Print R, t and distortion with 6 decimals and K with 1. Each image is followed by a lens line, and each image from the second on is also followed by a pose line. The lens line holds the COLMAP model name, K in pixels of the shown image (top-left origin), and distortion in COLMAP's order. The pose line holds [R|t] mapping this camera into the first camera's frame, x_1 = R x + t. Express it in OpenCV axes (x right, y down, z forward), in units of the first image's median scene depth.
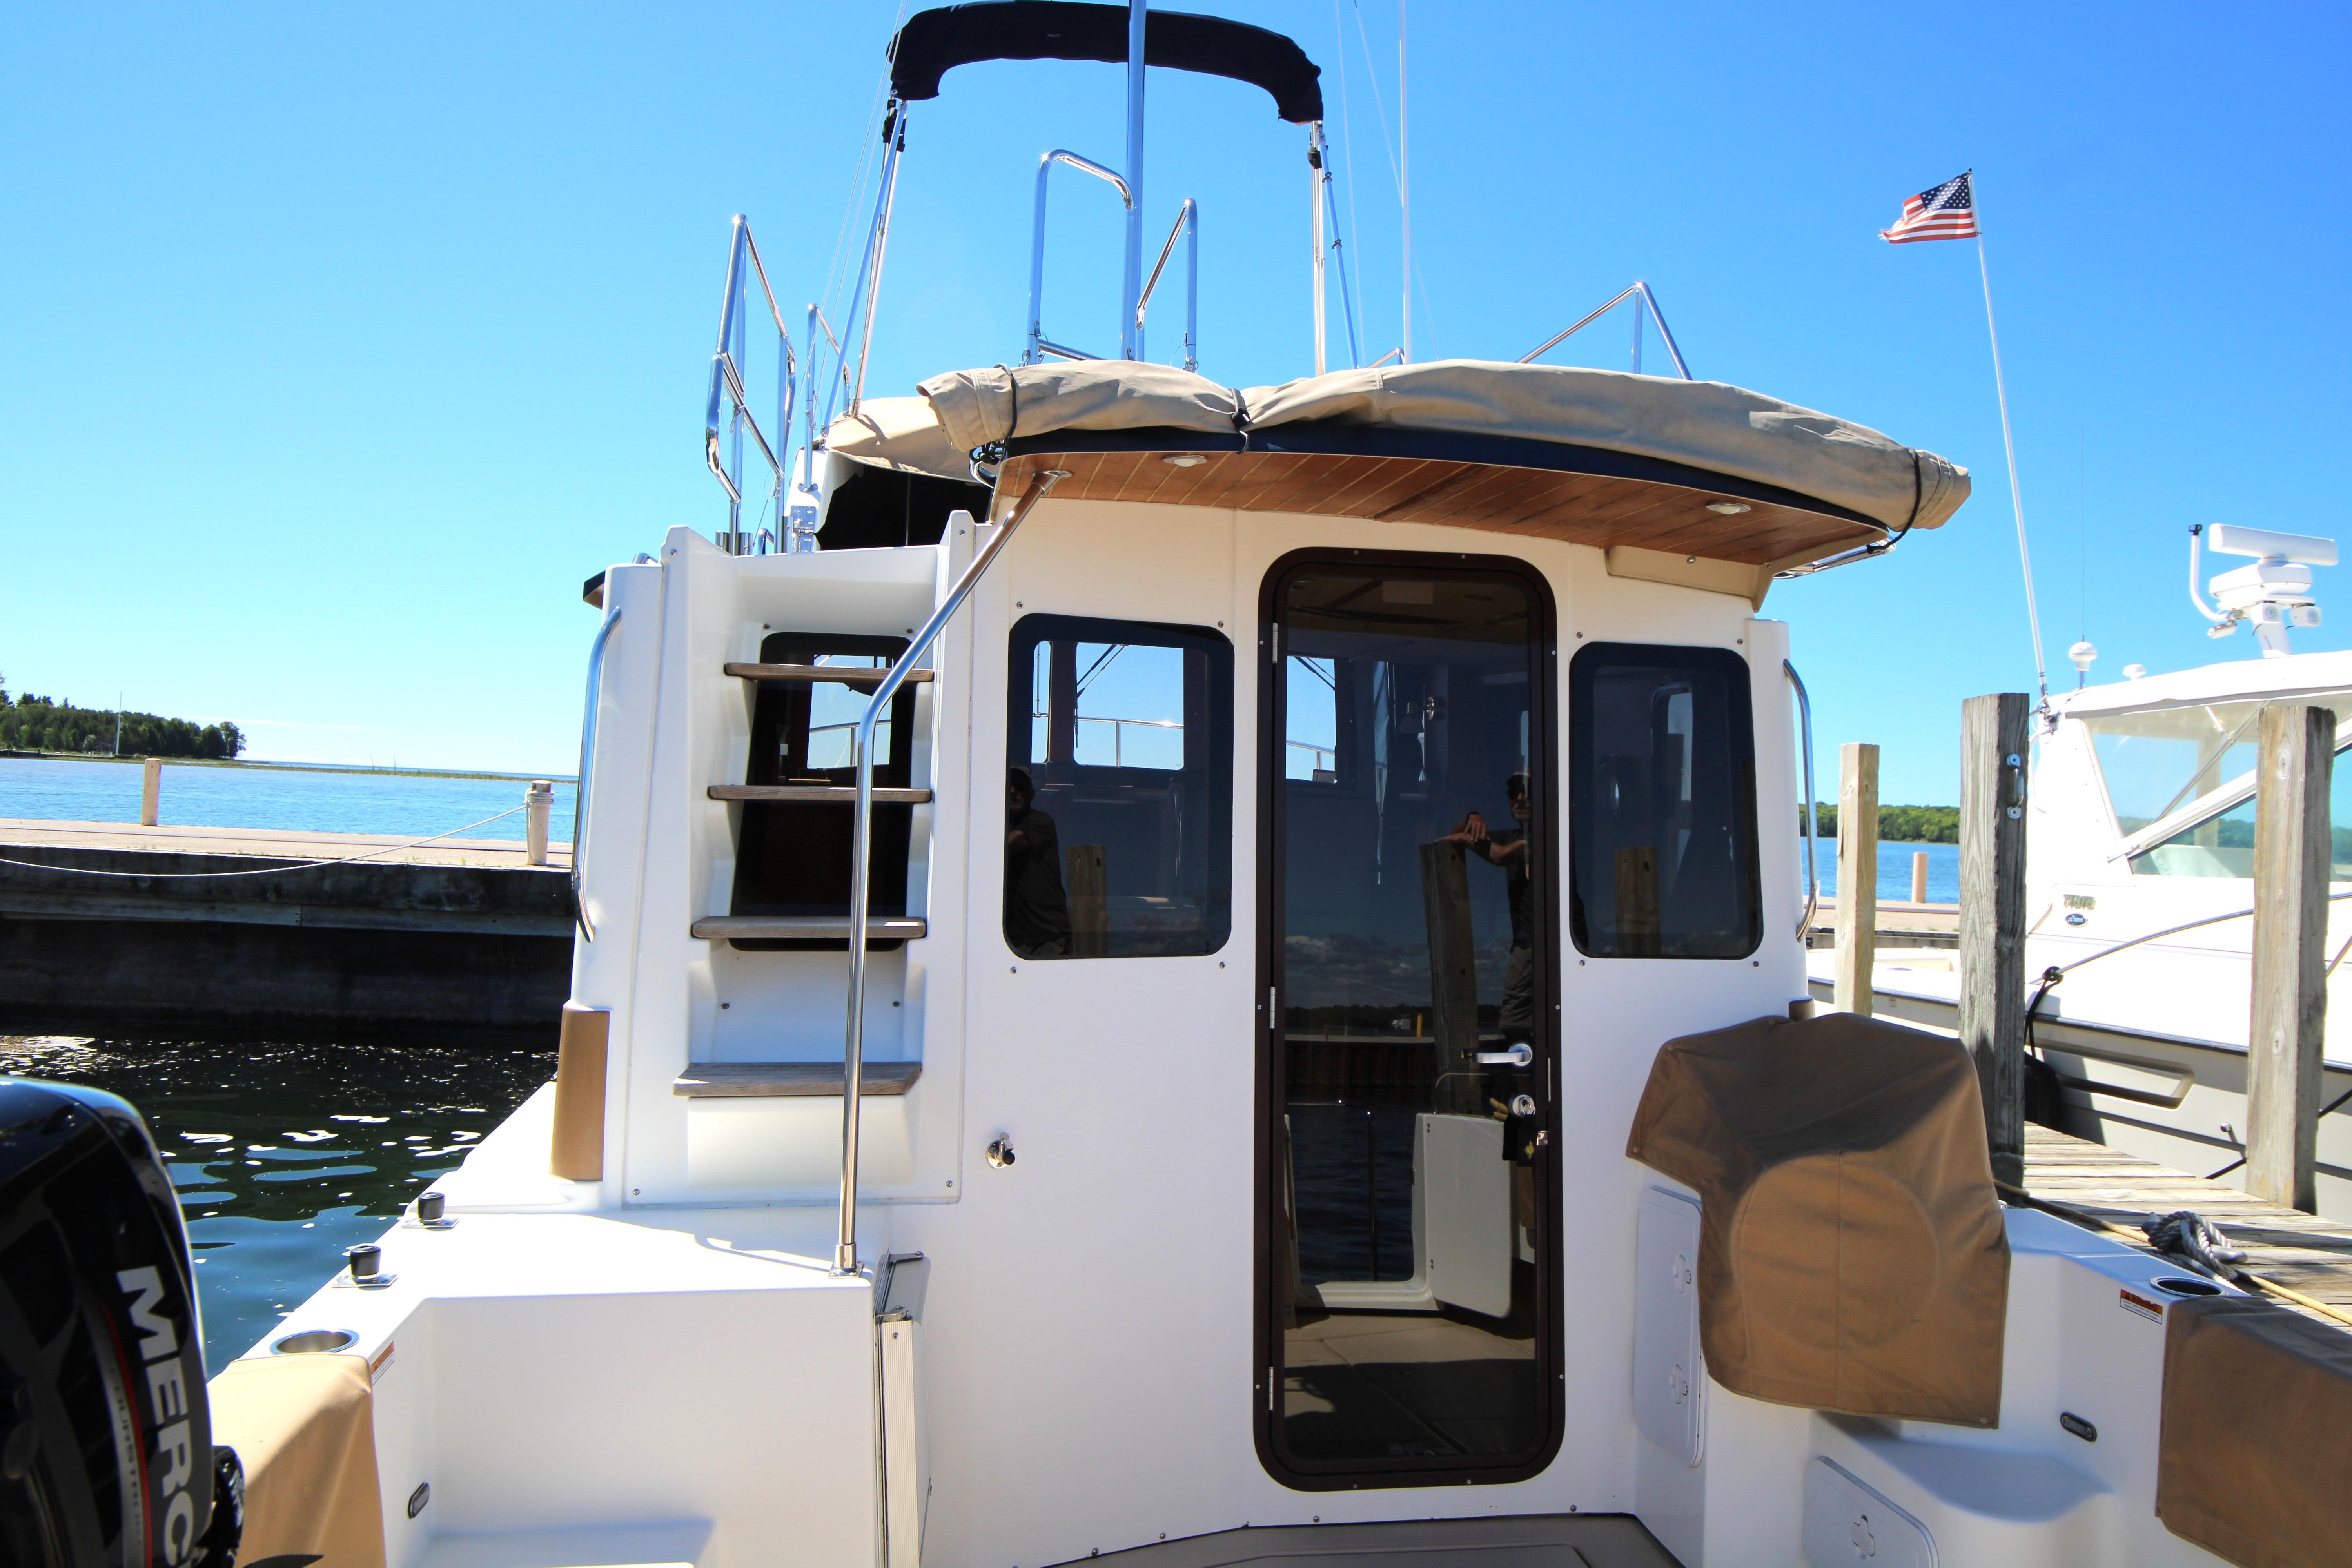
lens RADIAL K [[1643.8, 0, 1181.7], [0, 1643.8, 786.9], [0, 0, 1]] dist [0.058974, -0.061059]
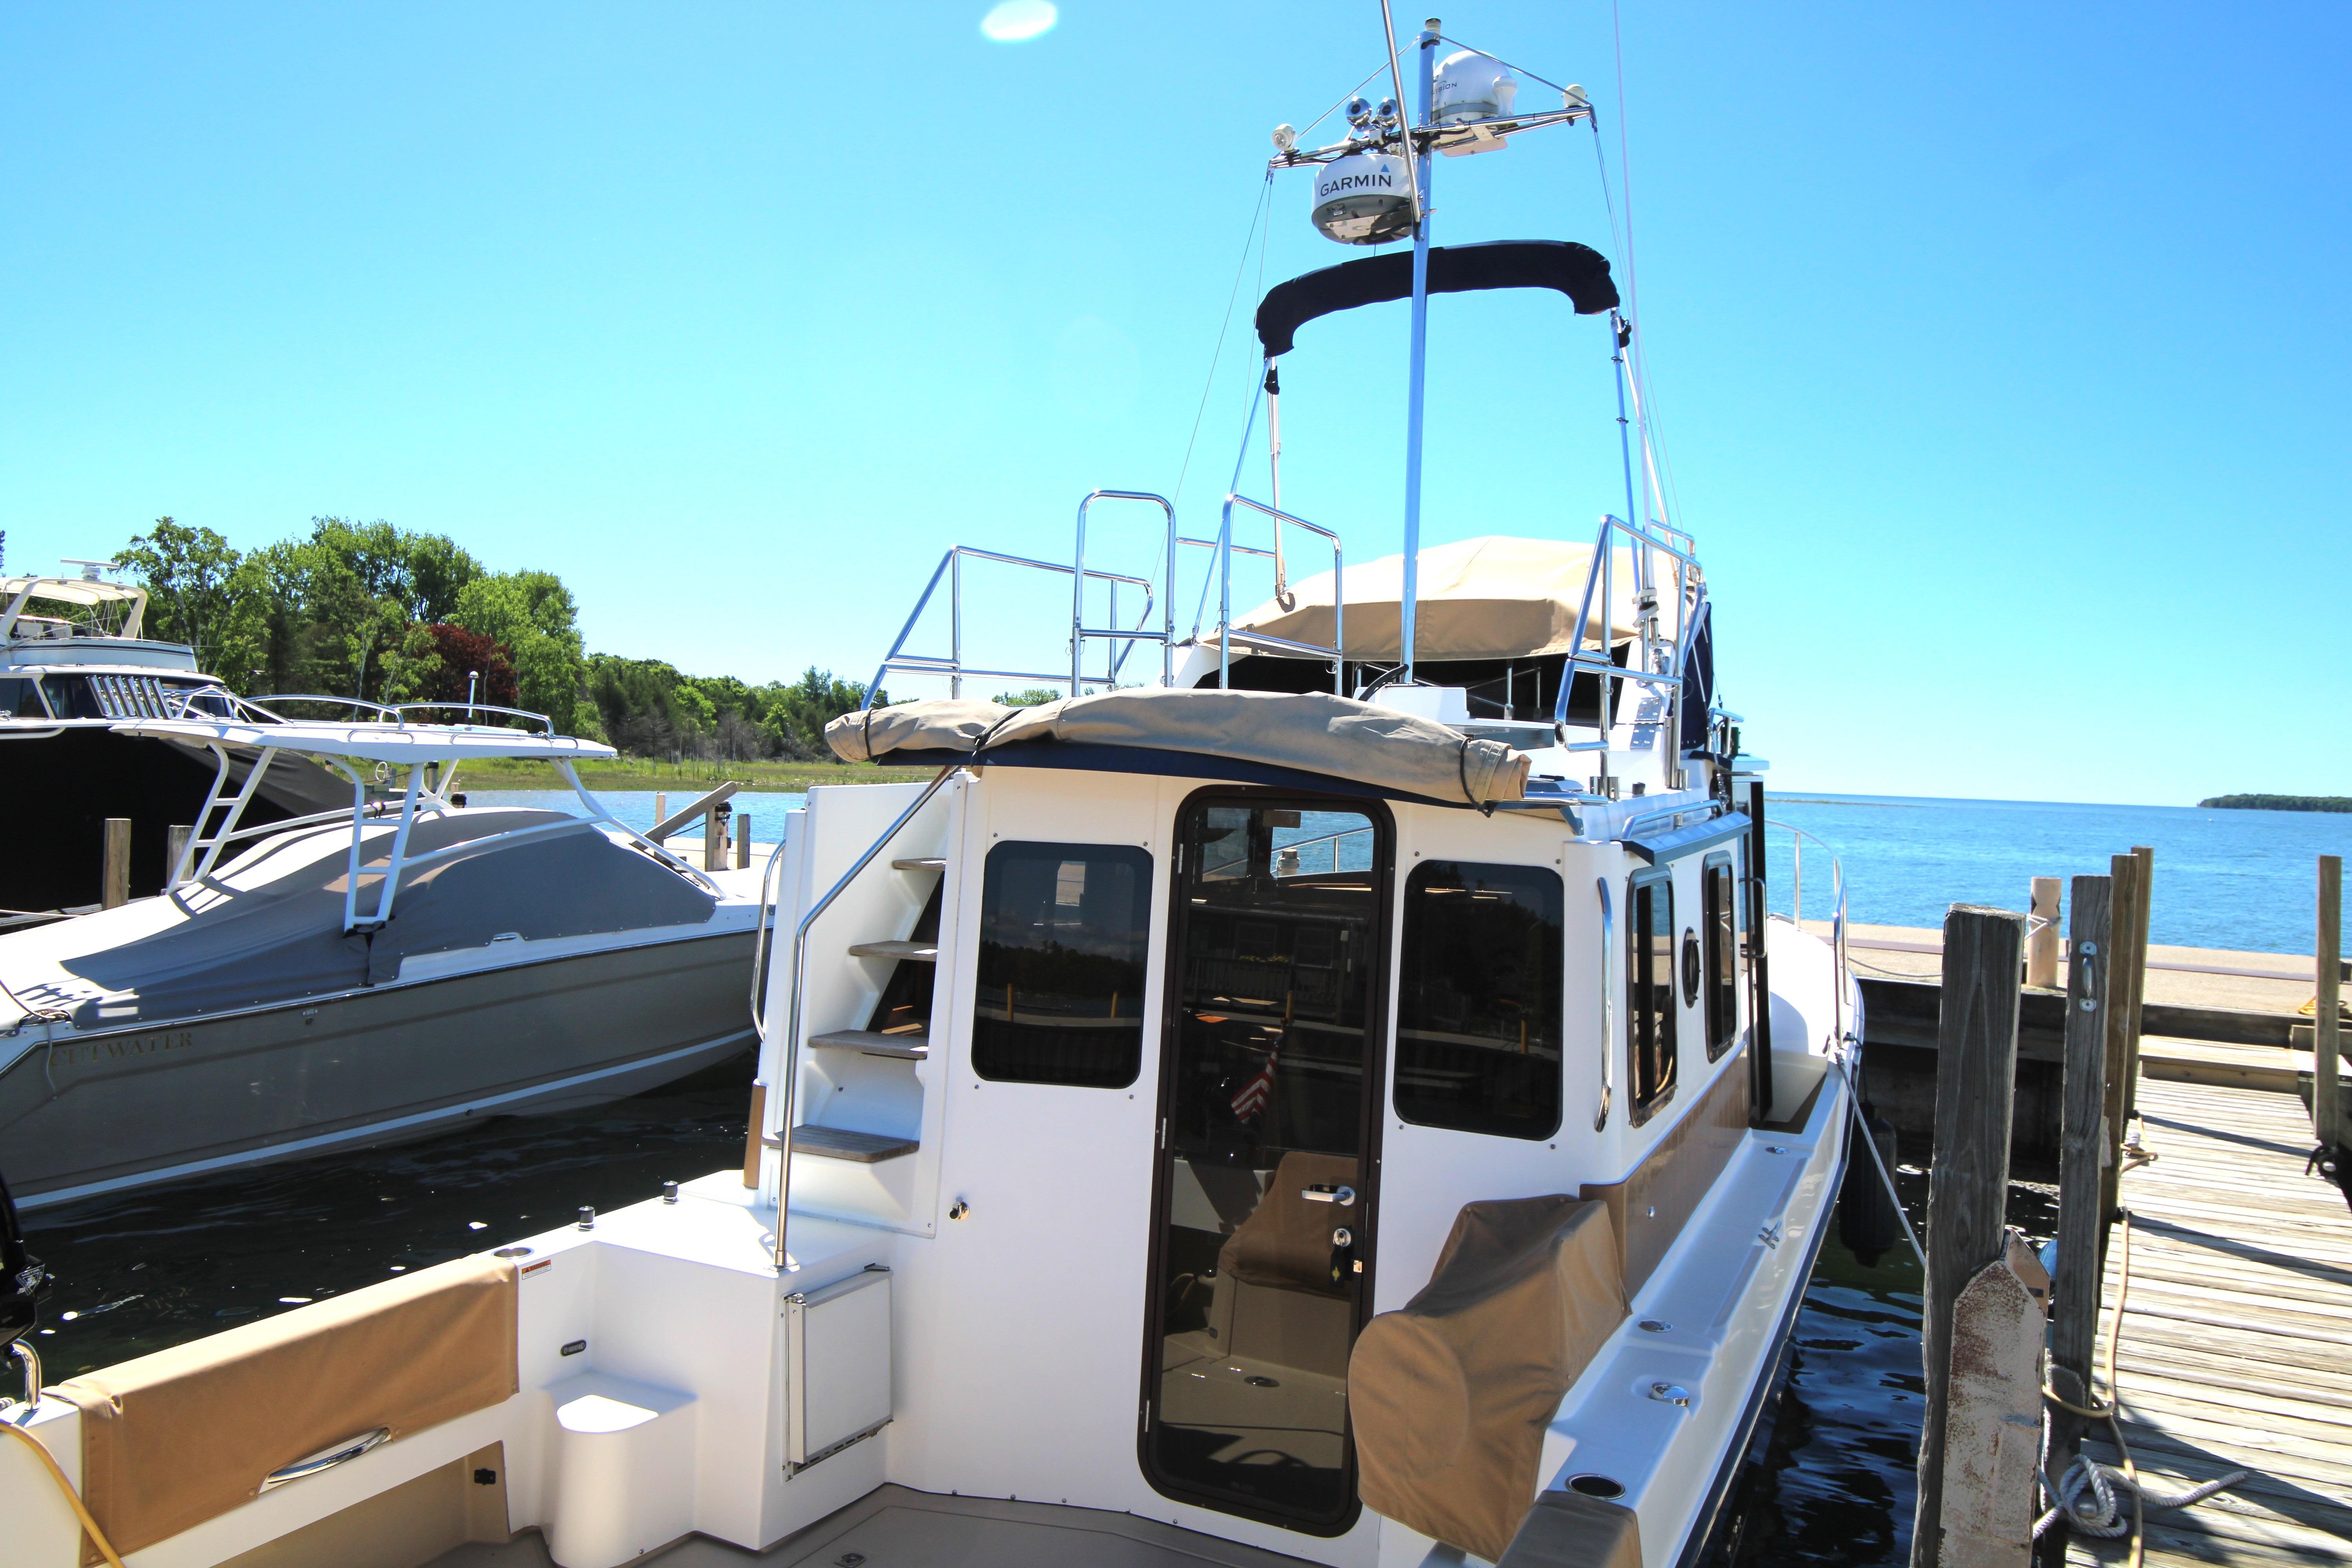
lens RADIAL K [[1657.1, 0, 1171.9], [0, 1657.1, 787.7], [0, 0, 1]] dist [0.067689, -0.069104]
pose [[0.808653, 0.004914, -0.588265, 0.926212], [-0.007808, 0.999967, -0.002381, -0.155733], [0.588234, 0.006519, 0.808664, -0.100278]]
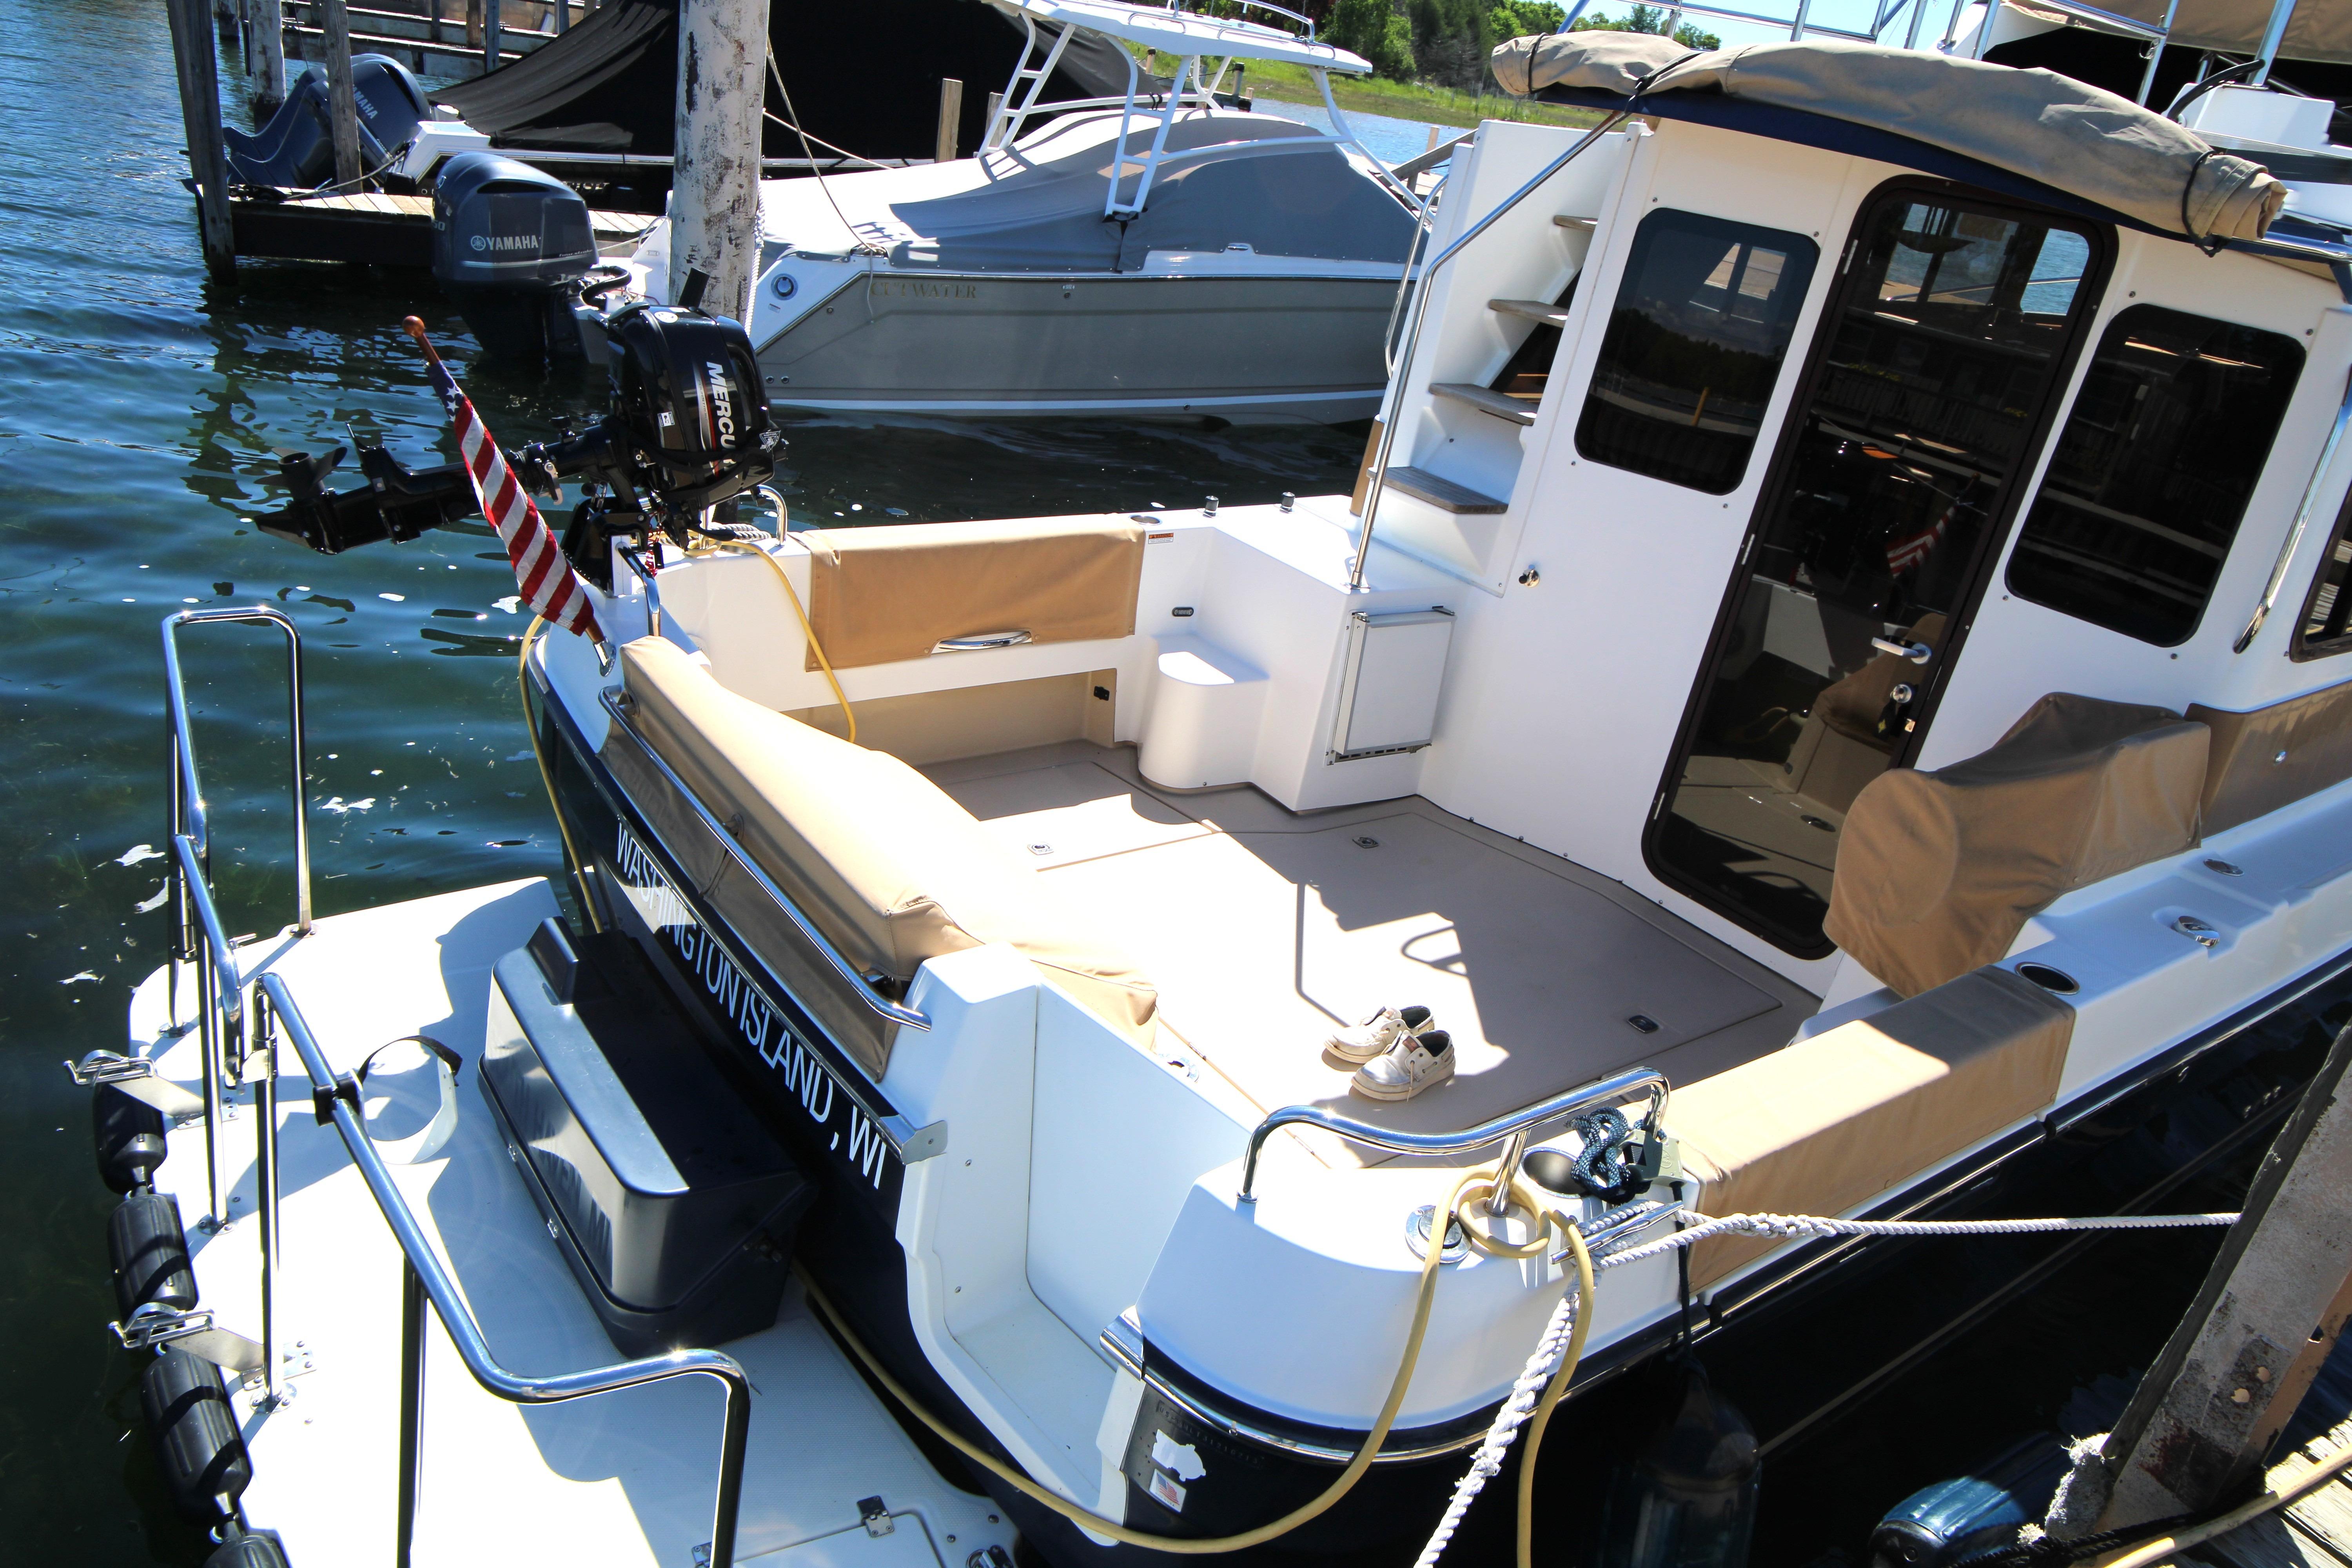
lens RADIAL K [[1643.8, 0, 1181.7], [0, 1643.8, 786.9], [0, 0, 1]] dist [0.058974, -0.061059]
pose [[0.465914, 0.405552, -0.786417, 1.030794], [-0.138974, 0.911287, 0.387611, -0.151210], [0.873848, -0.071302, 0.480943, -0.037314]]
